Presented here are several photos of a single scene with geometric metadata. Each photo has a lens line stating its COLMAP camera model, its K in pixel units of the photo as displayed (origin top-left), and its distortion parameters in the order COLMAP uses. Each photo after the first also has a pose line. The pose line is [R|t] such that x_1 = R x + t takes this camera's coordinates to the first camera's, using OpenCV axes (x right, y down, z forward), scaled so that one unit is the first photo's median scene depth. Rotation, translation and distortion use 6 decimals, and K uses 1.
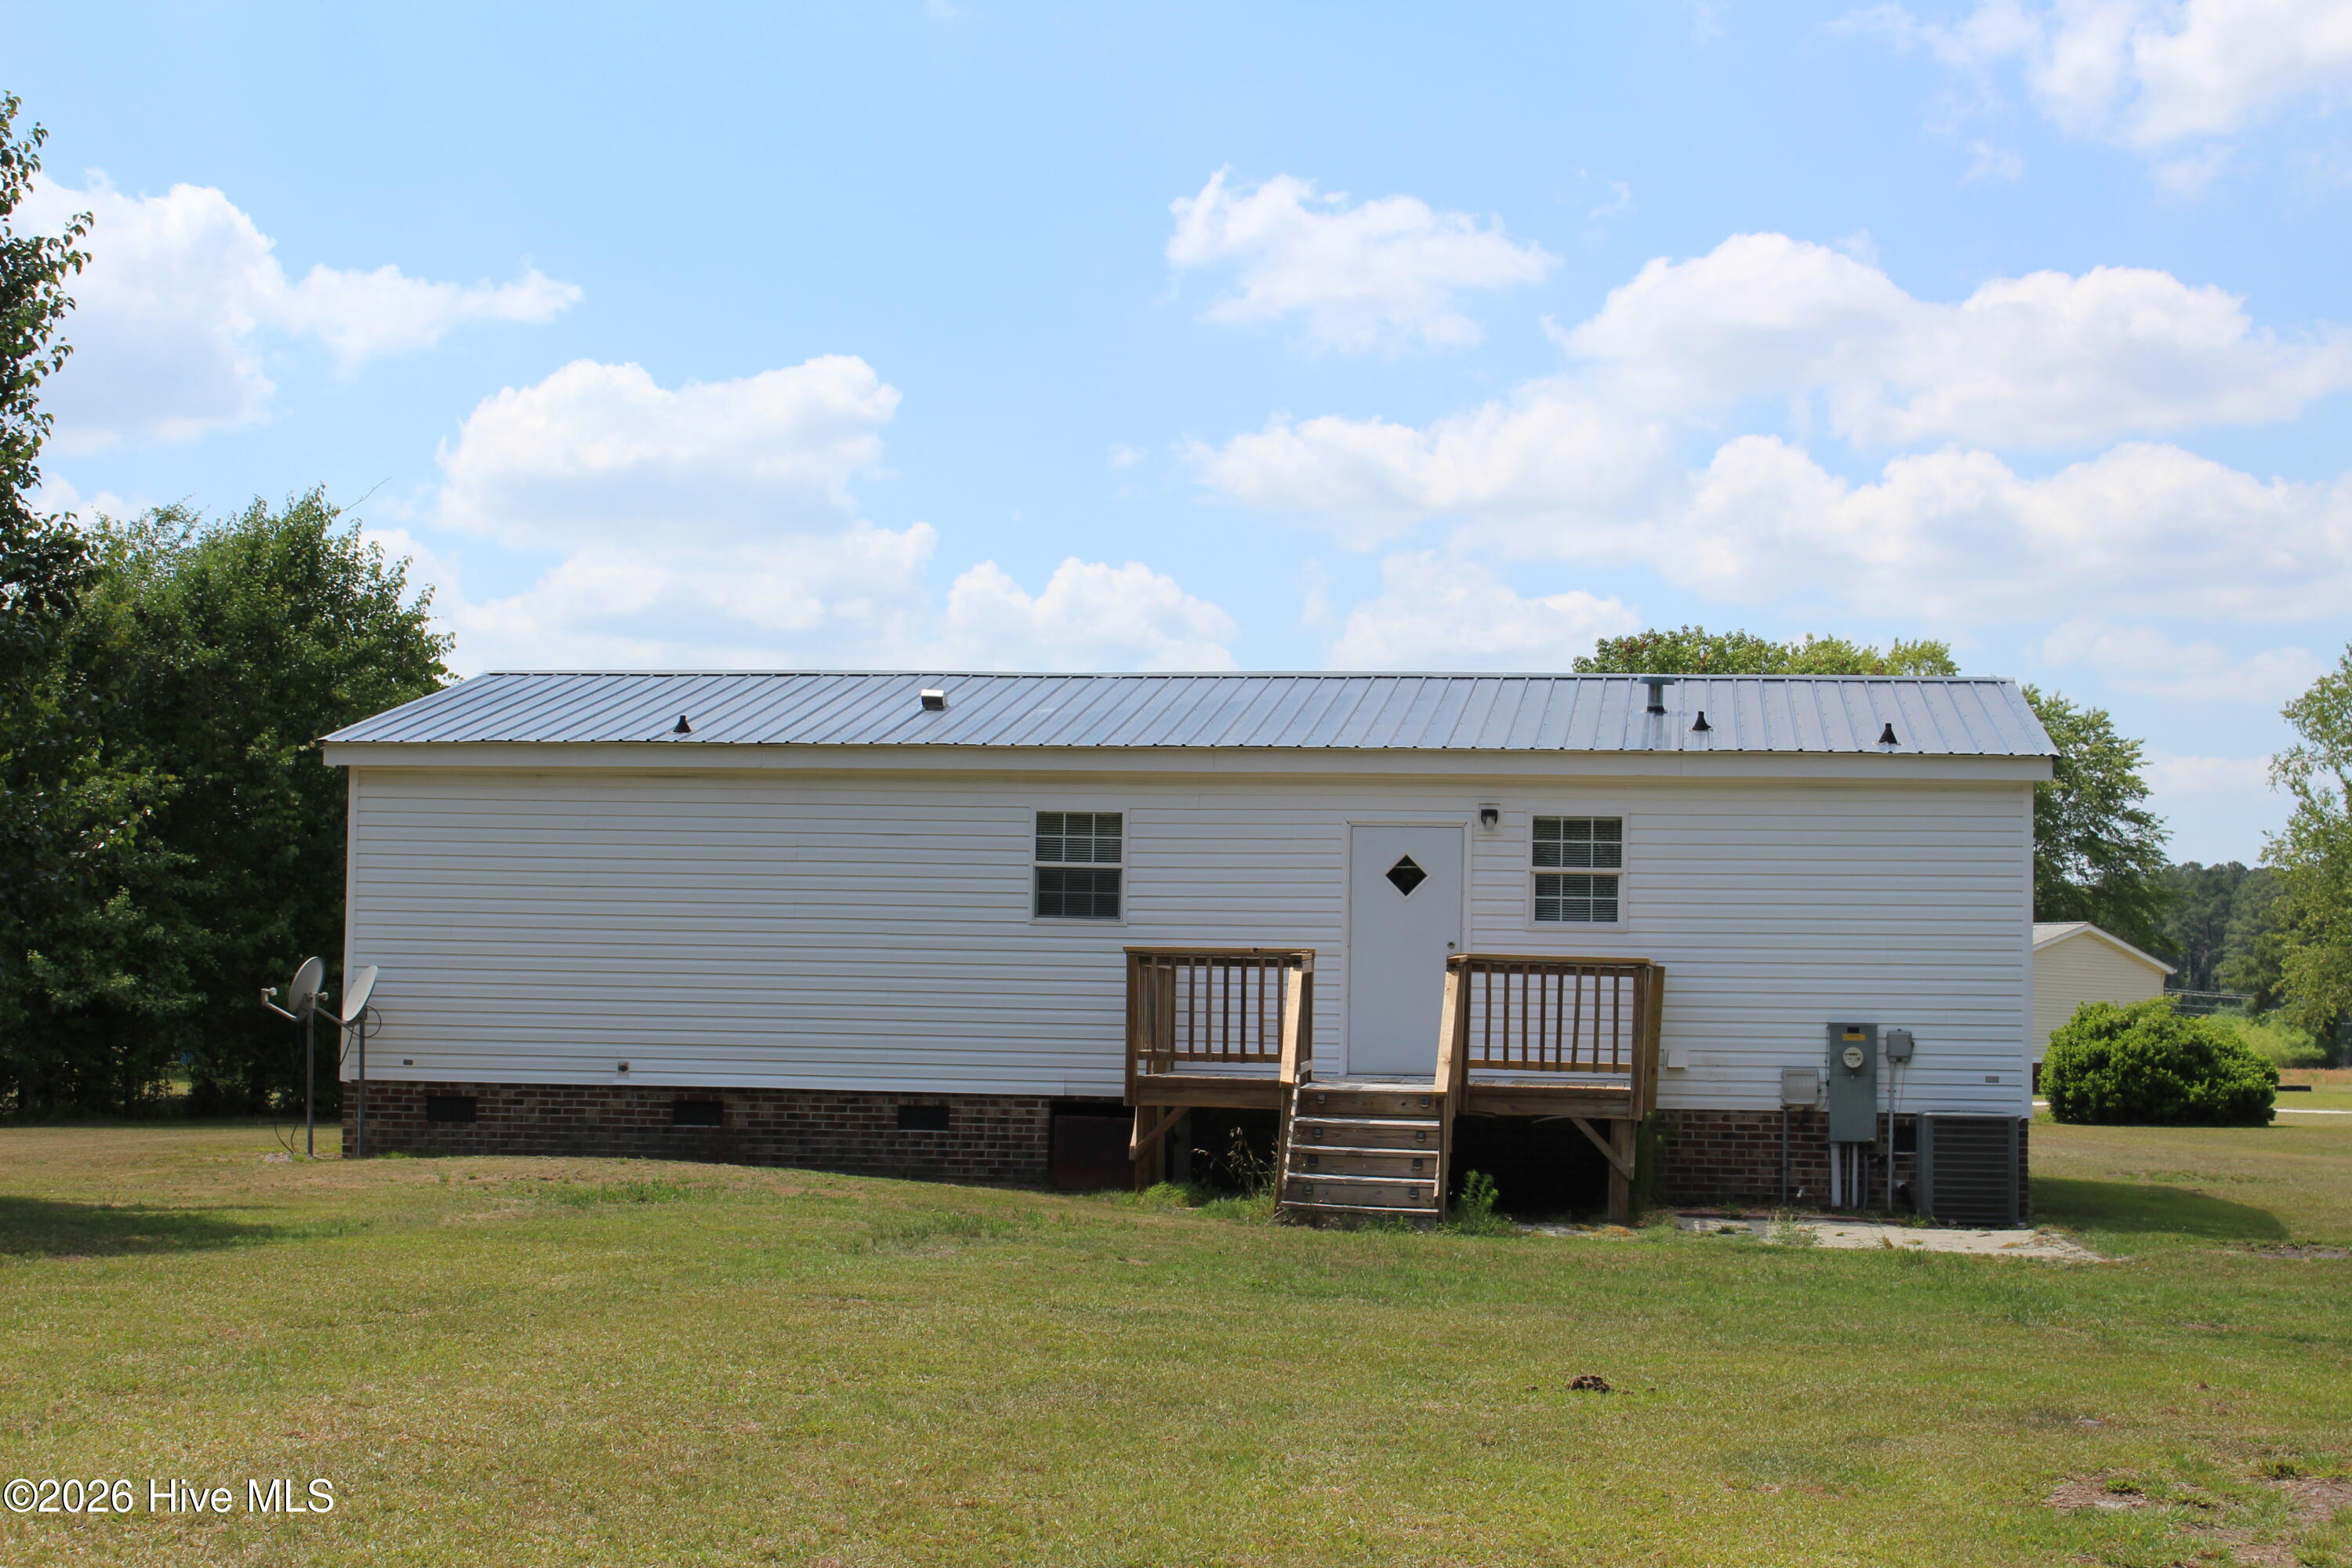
lens RADIAL K [[3994.6, 0, 1175.6], [0, 3994.6, 782.1], [0, 0, 1]] dist [-0.115633, 0.000000]
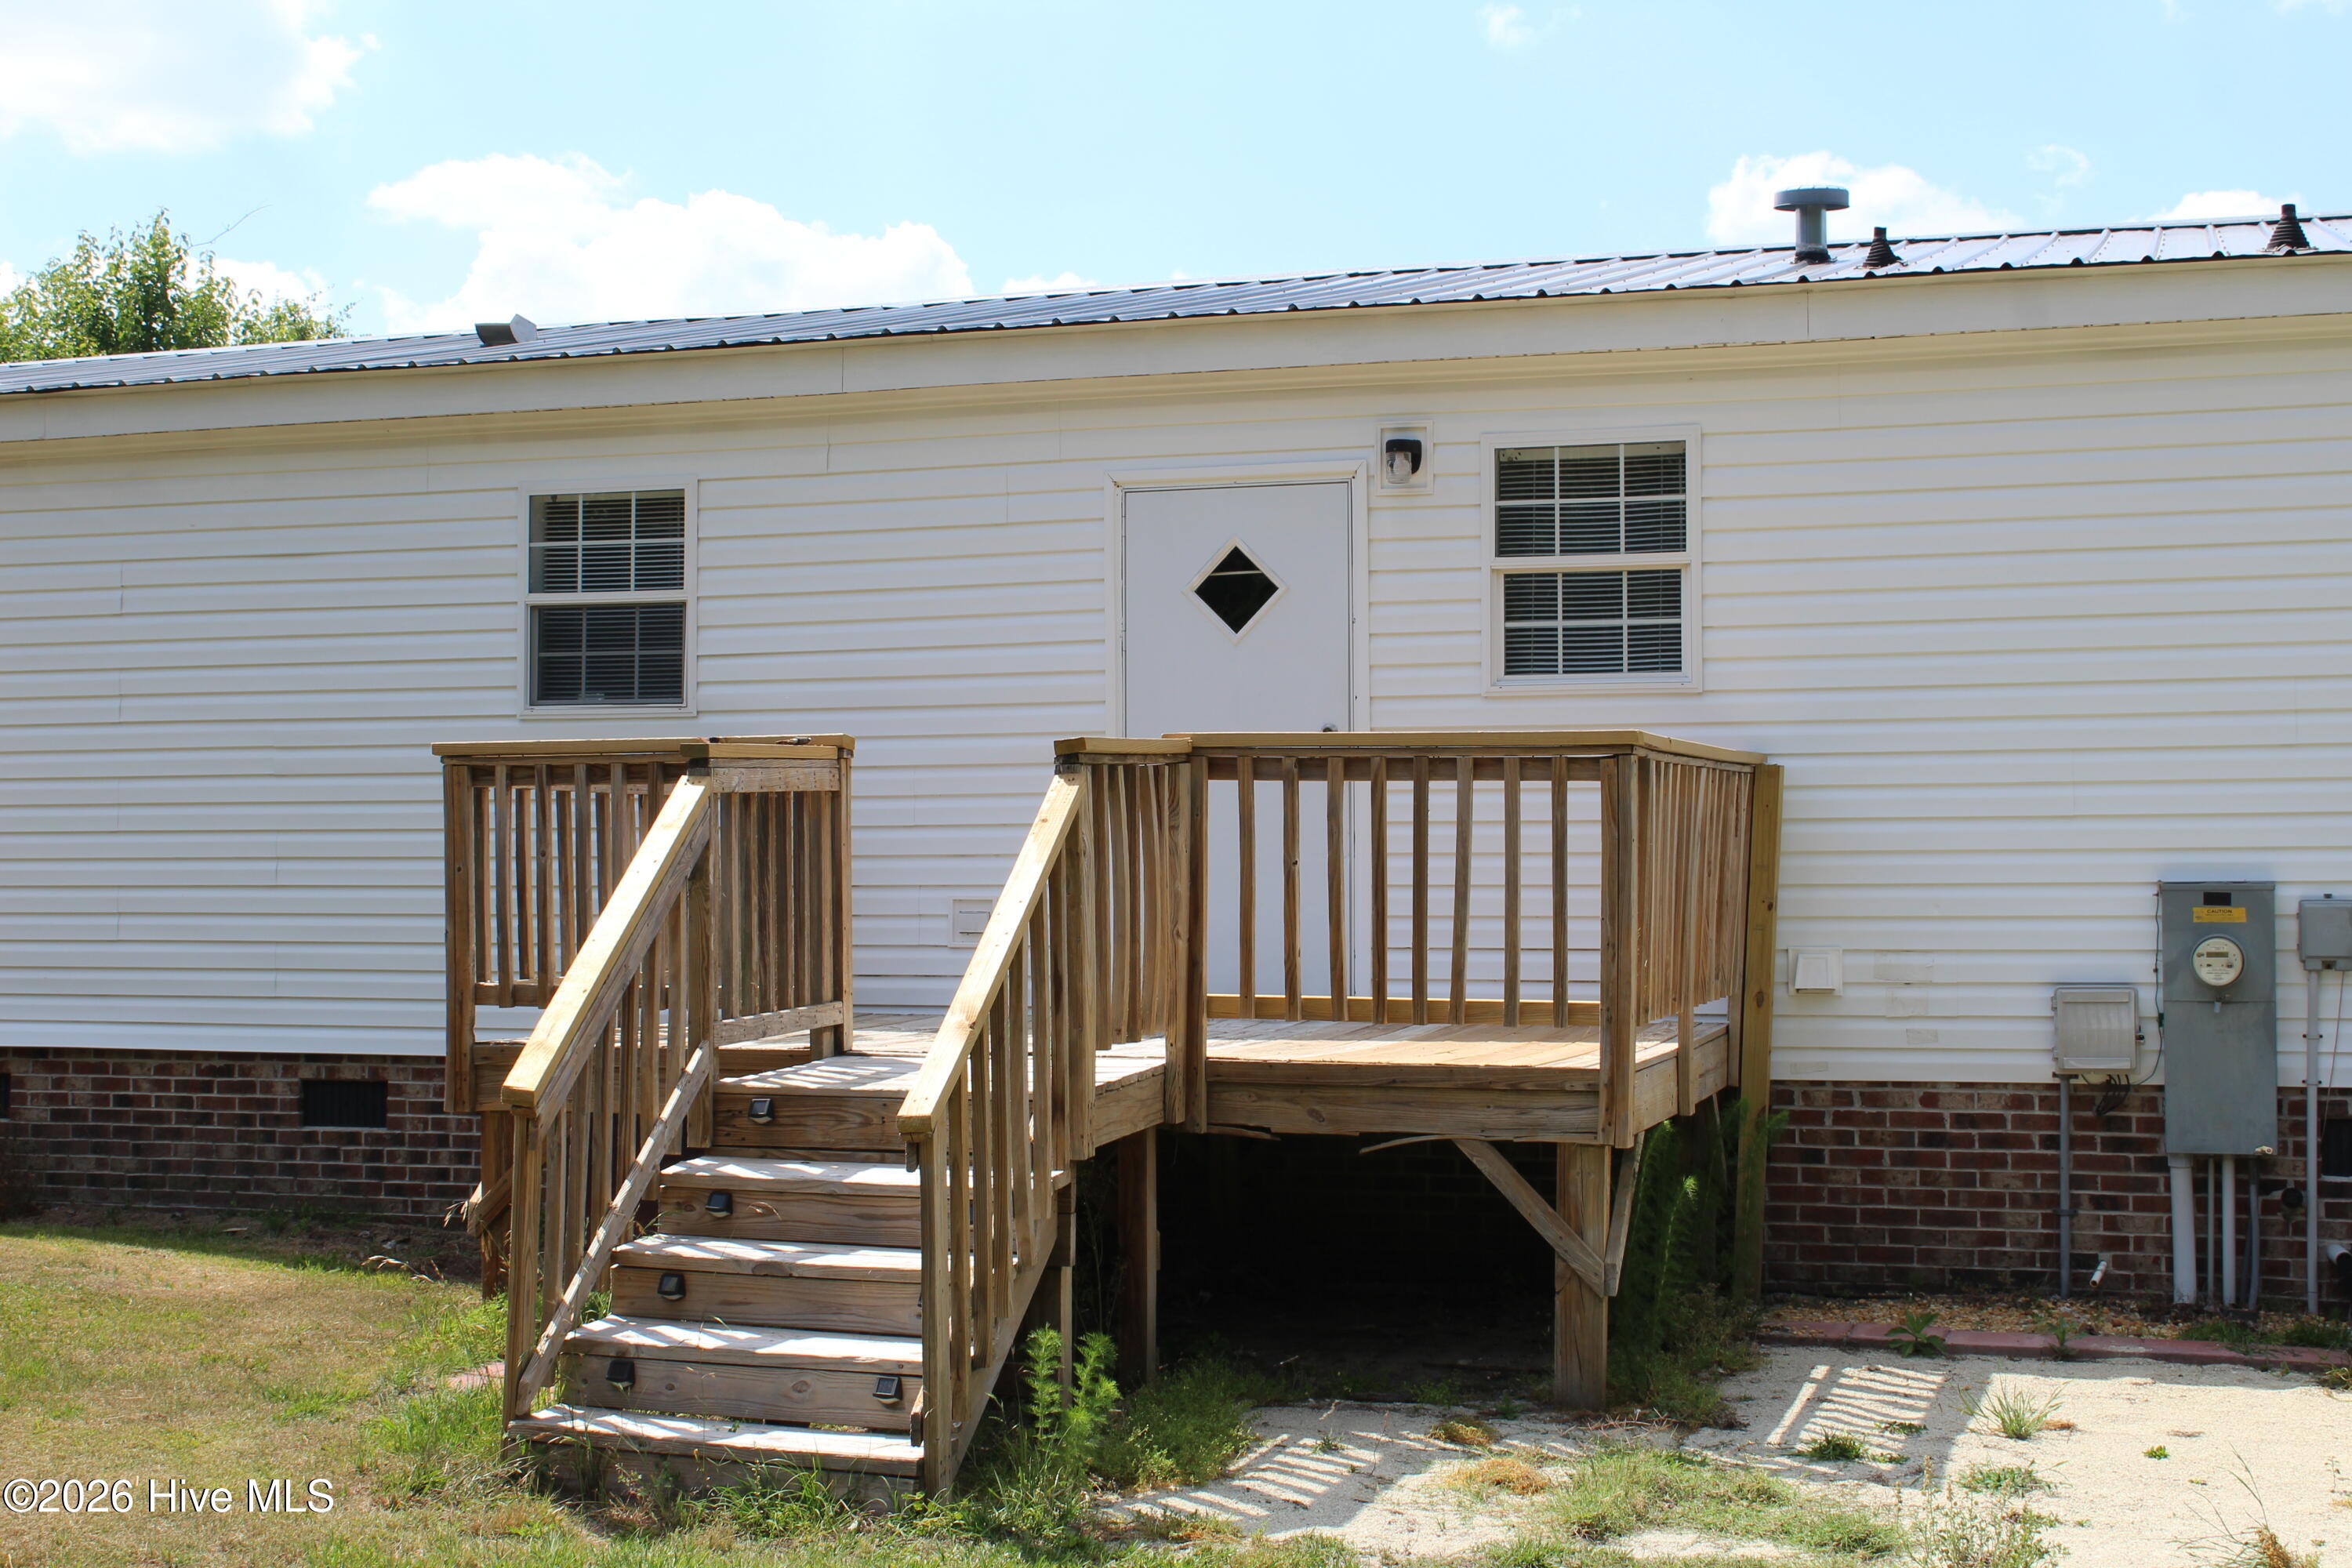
lens RADIAL K [[3207.2, 0, 1173.9], [0, 3207.2, 791.2], [0, 0, 1]] dist [-0.065465, 0.000000]
pose [[0.983868, -0.026664, -0.176899, 0.118824], [0.032084, 0.999097, 0.027846, 0.036908], [0.175997, -0.033072, 0.983835, 0.631750]]
